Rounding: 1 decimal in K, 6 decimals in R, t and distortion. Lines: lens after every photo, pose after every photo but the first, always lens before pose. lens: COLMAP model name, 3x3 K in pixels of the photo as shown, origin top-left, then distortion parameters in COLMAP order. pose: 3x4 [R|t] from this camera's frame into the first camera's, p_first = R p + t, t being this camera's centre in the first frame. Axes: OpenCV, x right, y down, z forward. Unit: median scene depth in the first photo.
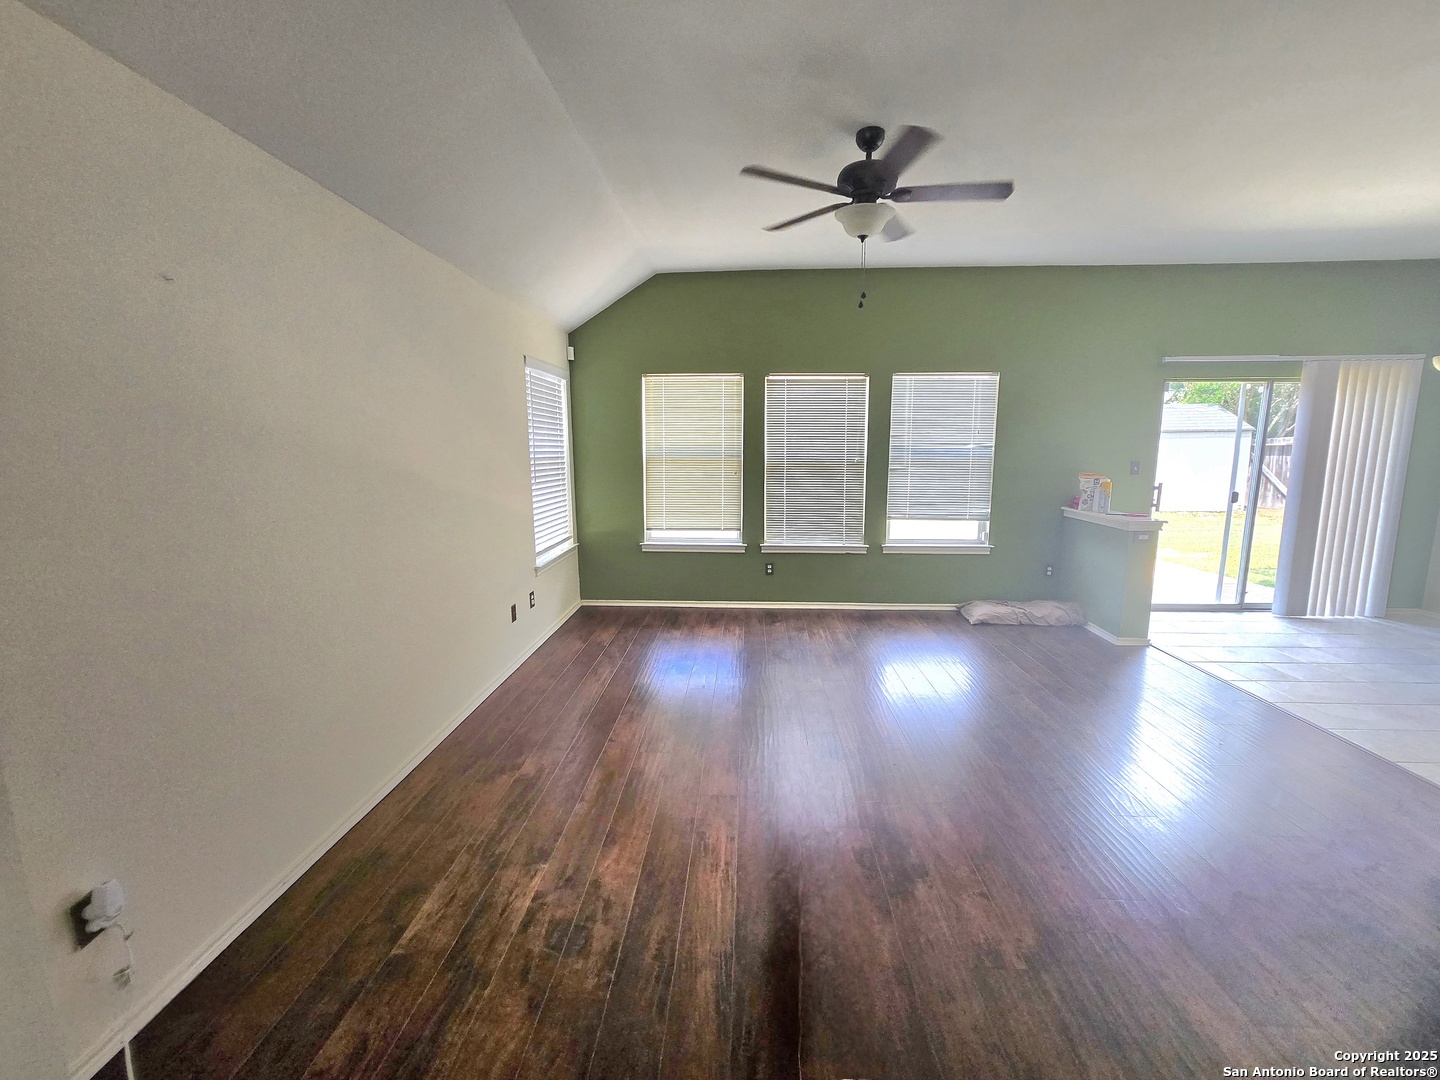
lens RADIAL K [[562.4, 0, 725.5], [0, 562.4, 524.8], [0, 0, 1]] dist [-0.003352, 0.001043]
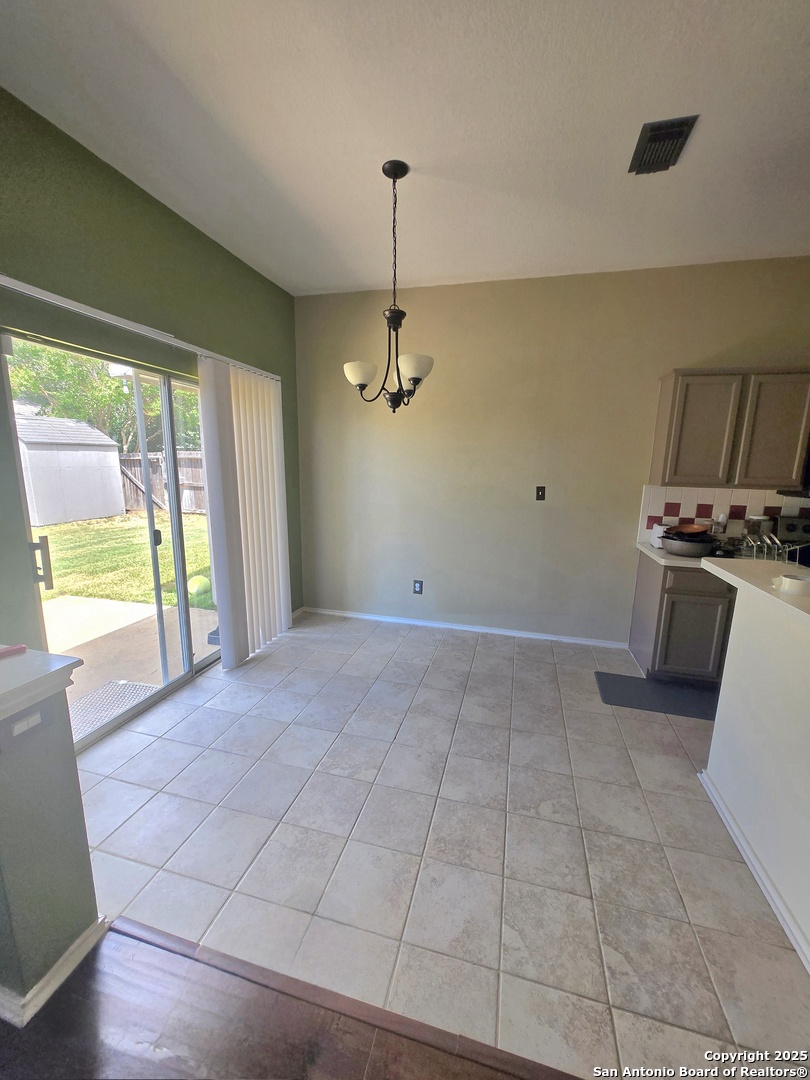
lens RADIAL K [[421.8, 0, 407.4], [0, 421.8, 536.0], [0, 0, 1]] dist [-0.003352, 0.001043]
pose [[0.209245, -0.164905, 0.963858, 0.461077], [0.120794, 0.982488, 0.141869, -0.088543], [-0.970374, 0.086743, 0.225500, 0.573766]]
